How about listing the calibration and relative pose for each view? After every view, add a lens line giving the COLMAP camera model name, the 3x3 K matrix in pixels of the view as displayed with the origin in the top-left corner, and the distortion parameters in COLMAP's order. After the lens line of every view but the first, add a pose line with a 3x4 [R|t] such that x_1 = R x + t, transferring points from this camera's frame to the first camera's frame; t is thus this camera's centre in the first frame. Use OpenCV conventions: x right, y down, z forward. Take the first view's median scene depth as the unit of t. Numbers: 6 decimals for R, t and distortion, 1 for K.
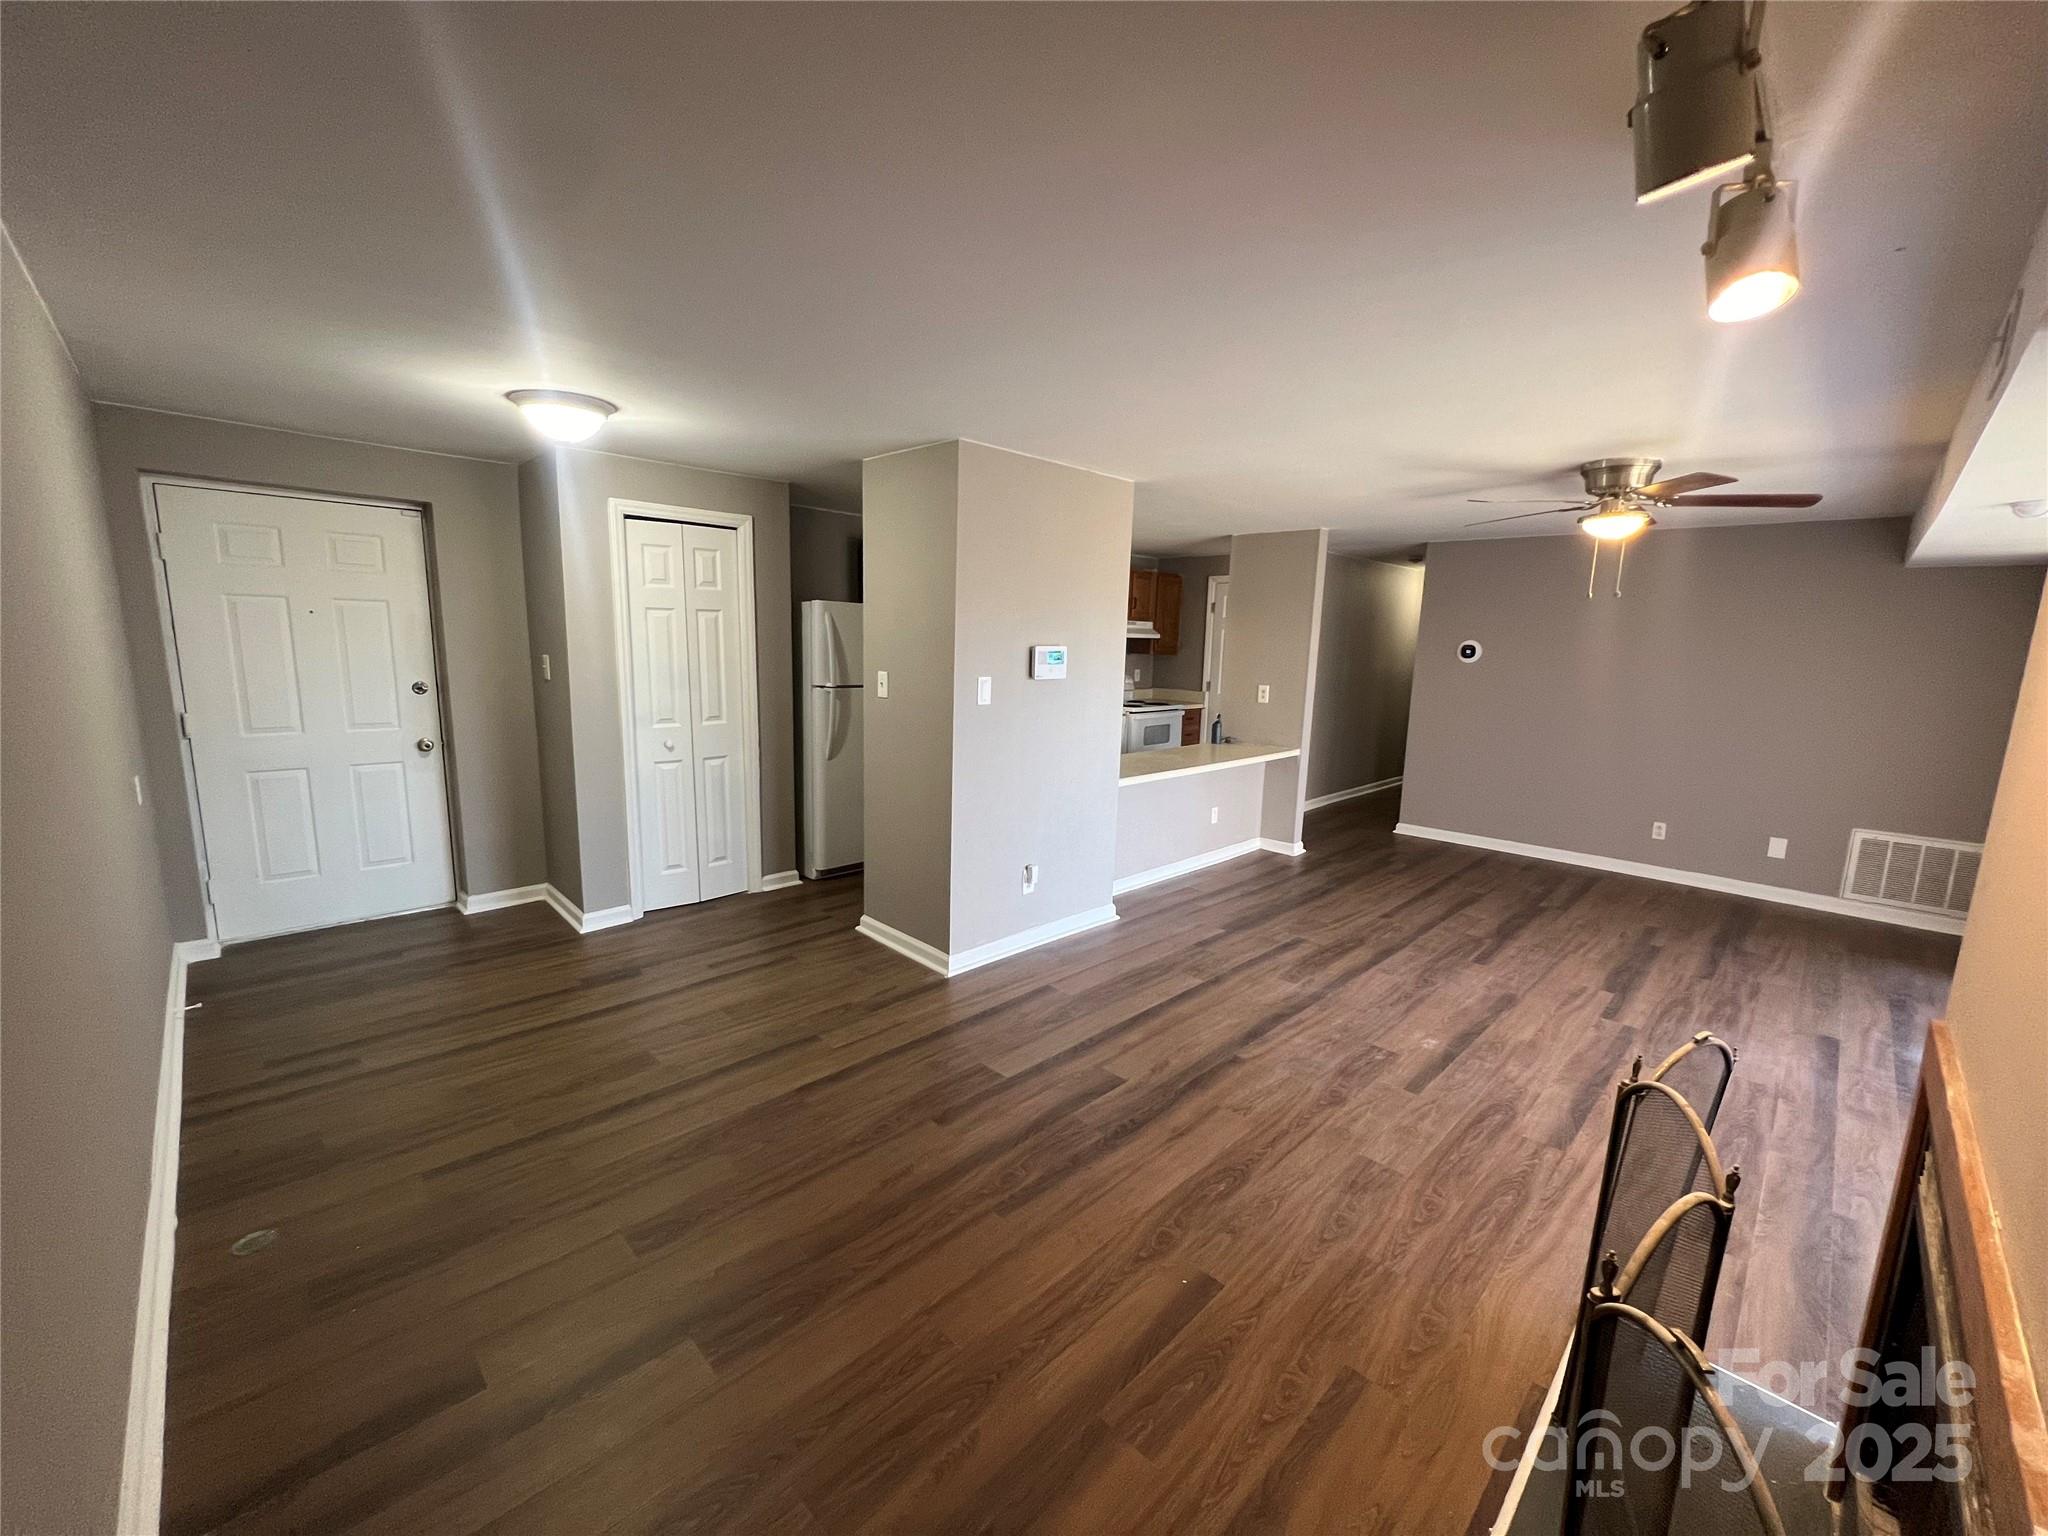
lens RADIAL K [[812.6, 0, 1025.9], [0, 812.6, 773.2], [0, 0, 1]] dist [-0.002607, 0.000238]
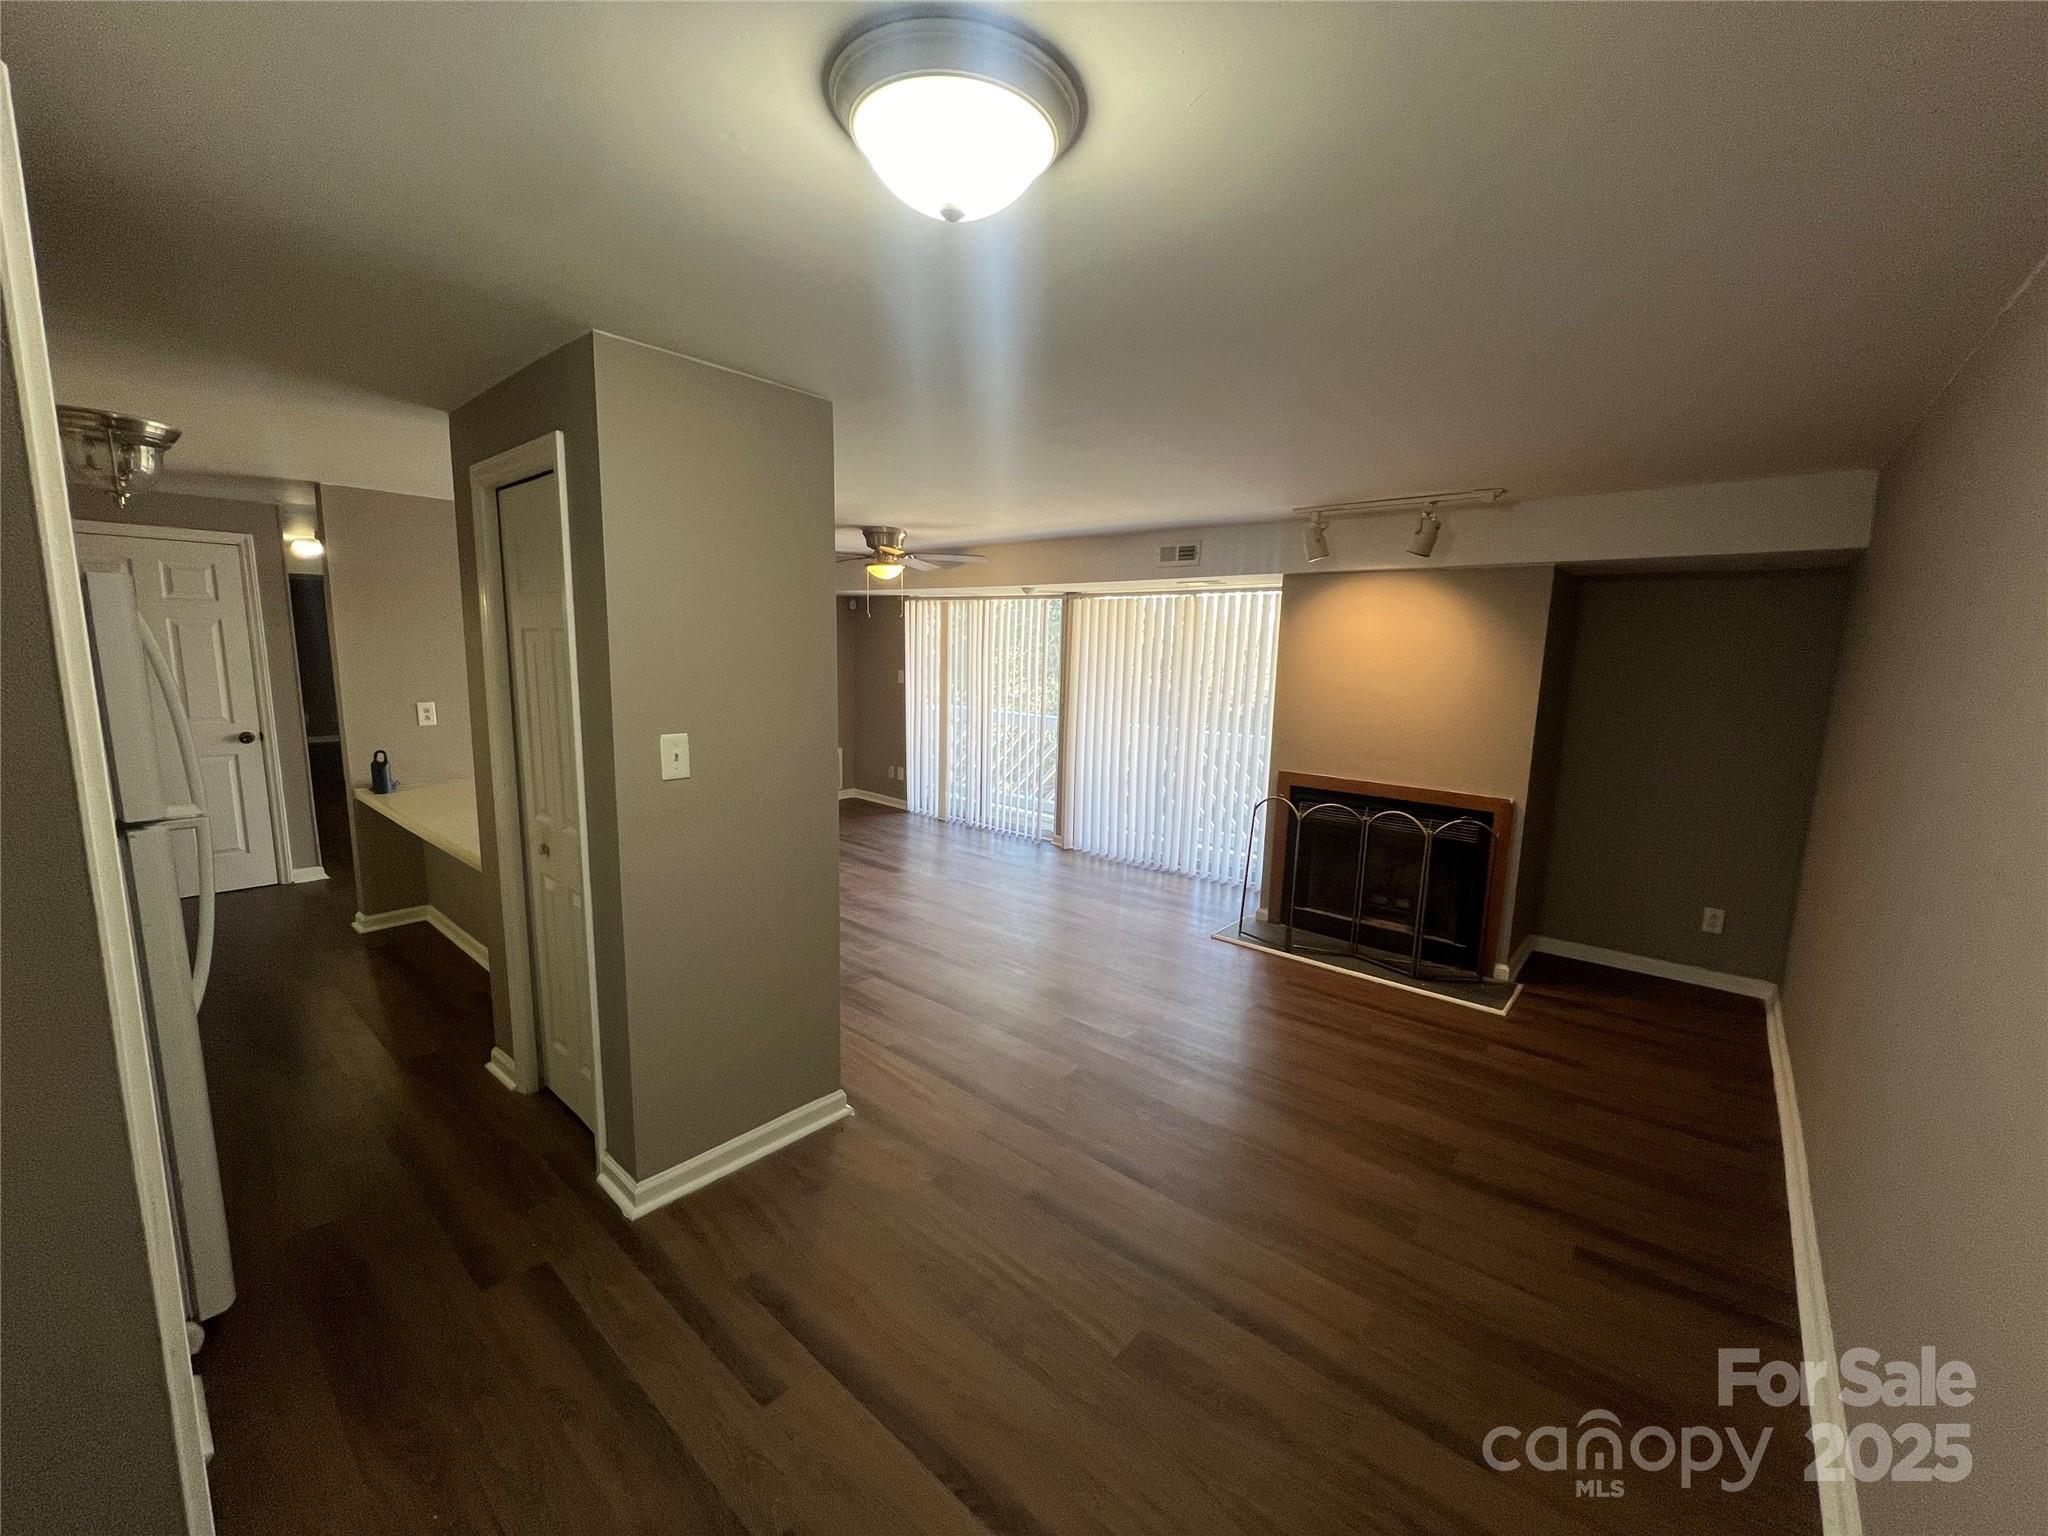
lens RADIAL K [[812.6, 0, 1025.9], [0, 812.6, 773.2], [0, 0, 1]] dist [-0.002607, 0.000238]
pose [[-0.076117, -0.182686, 0.980220, -0.780964], [0.138268, 0.971641, 0.191823, -0.178723], [-0.987466, 0.150134, -0.048699, 0.810557]]
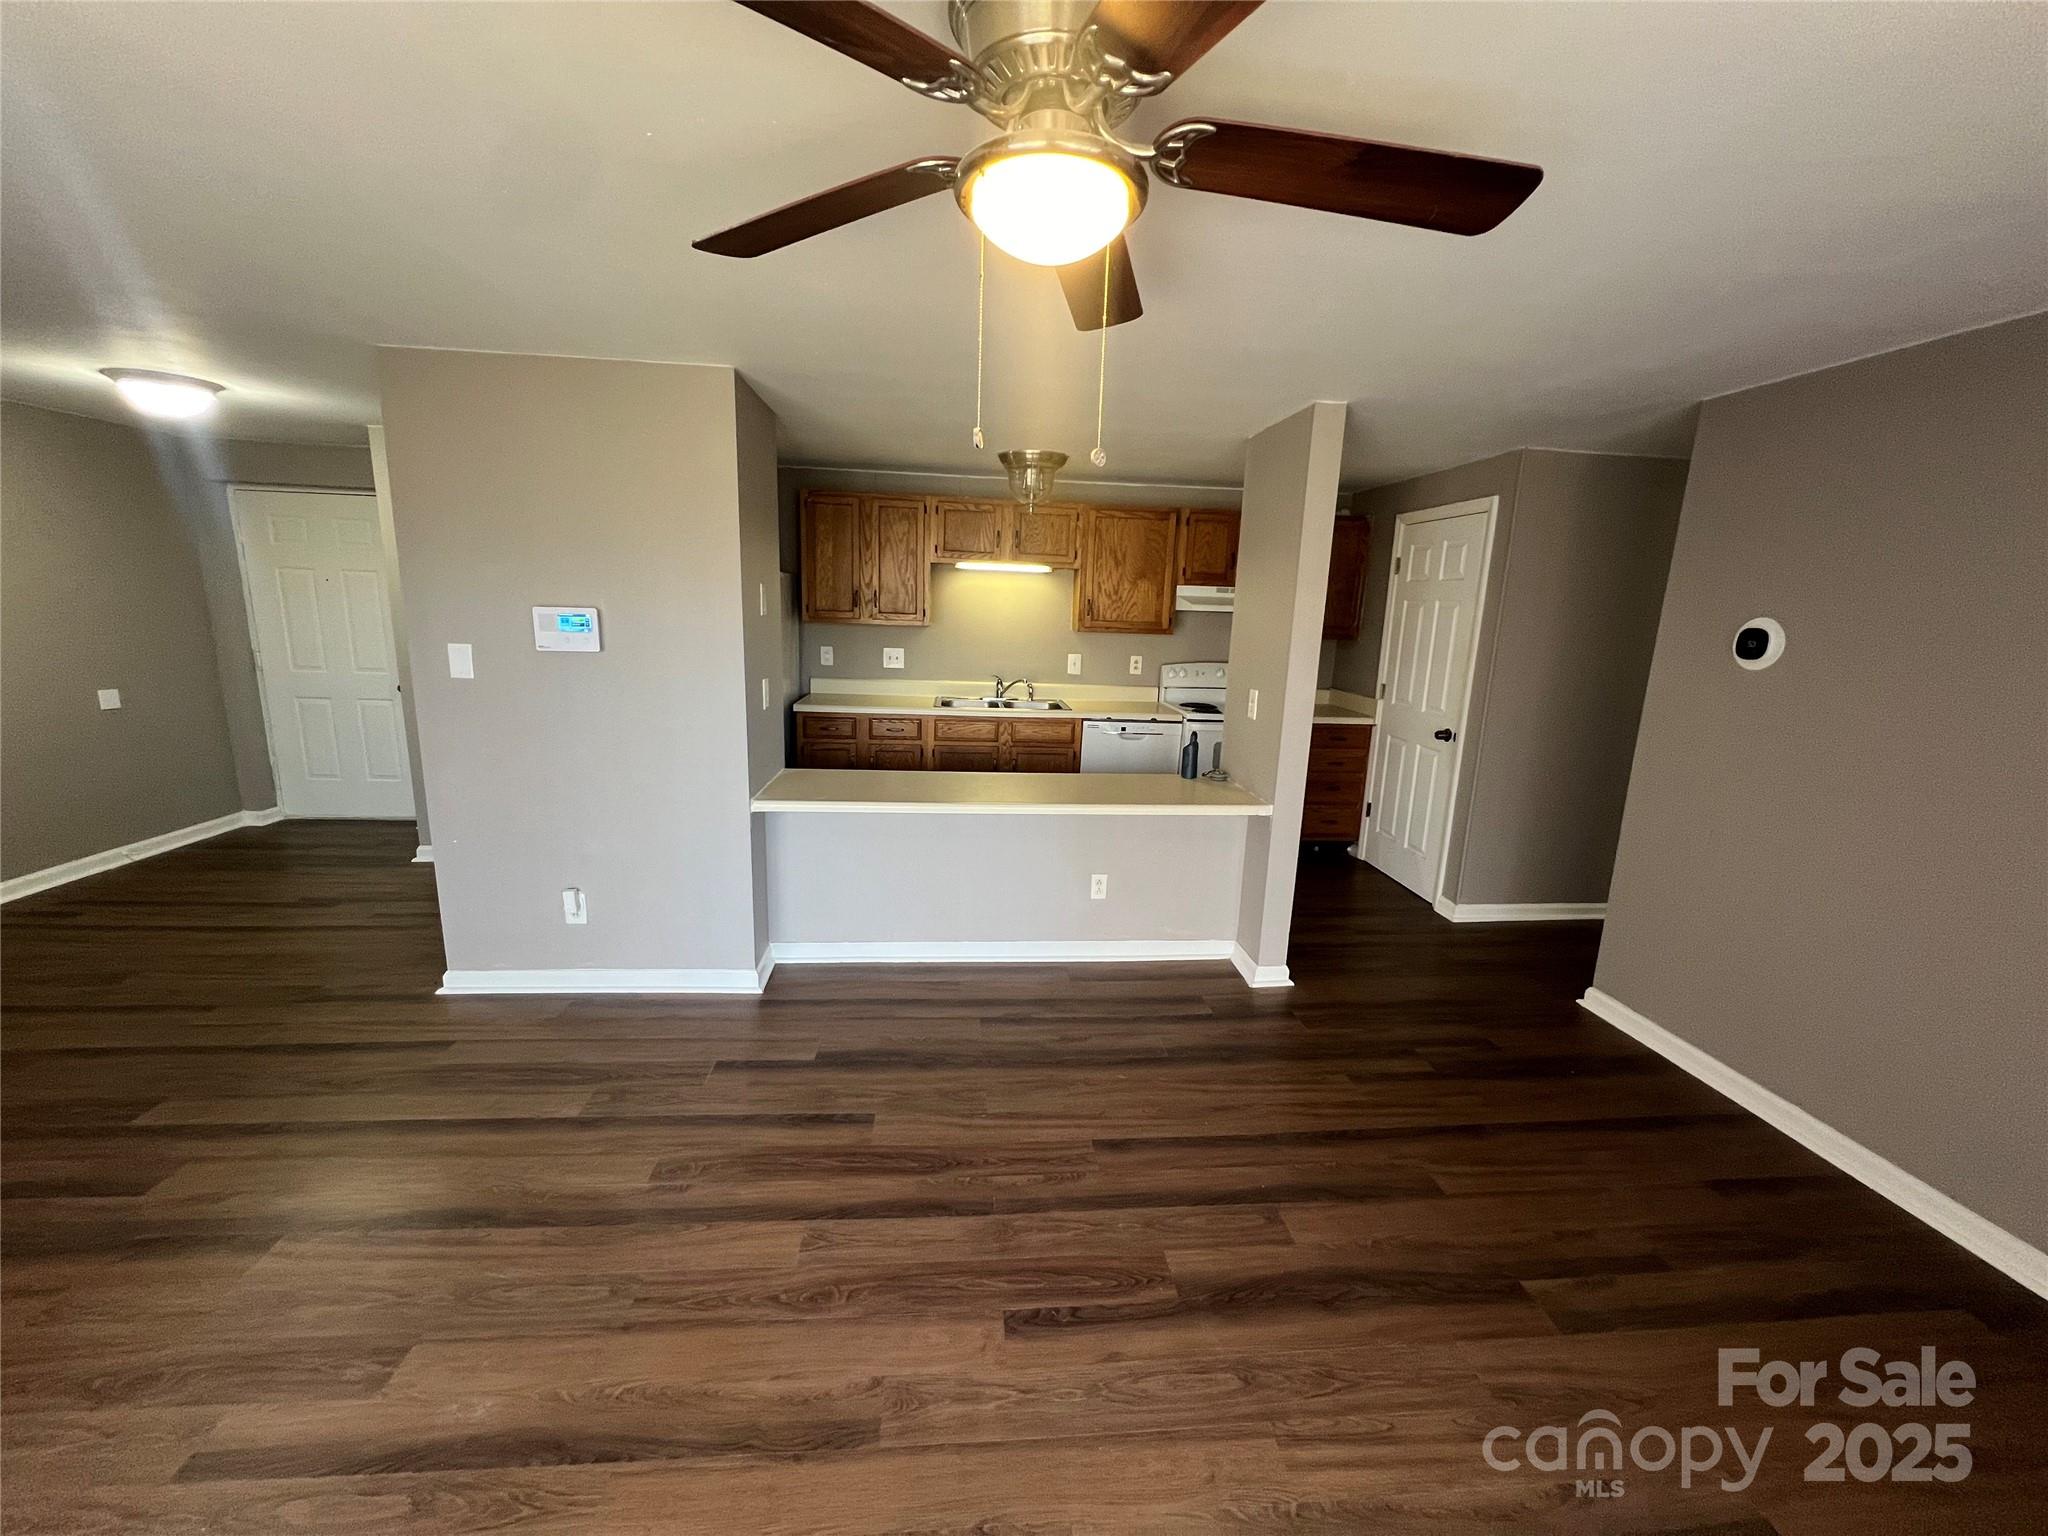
lens RADIAL K [[812.6, 0, 1025.9], [0, 812.6, 773.2], [0, 0, 1]] dist [-0.002607, 0.000238]
pose [[0.768926, 0.130275, -0.625924, 0.870613], [-0.118315, 0.991105, 0.060935, -0.103477], [0.628295, 0.027202, 0.777500, 0.702258]]
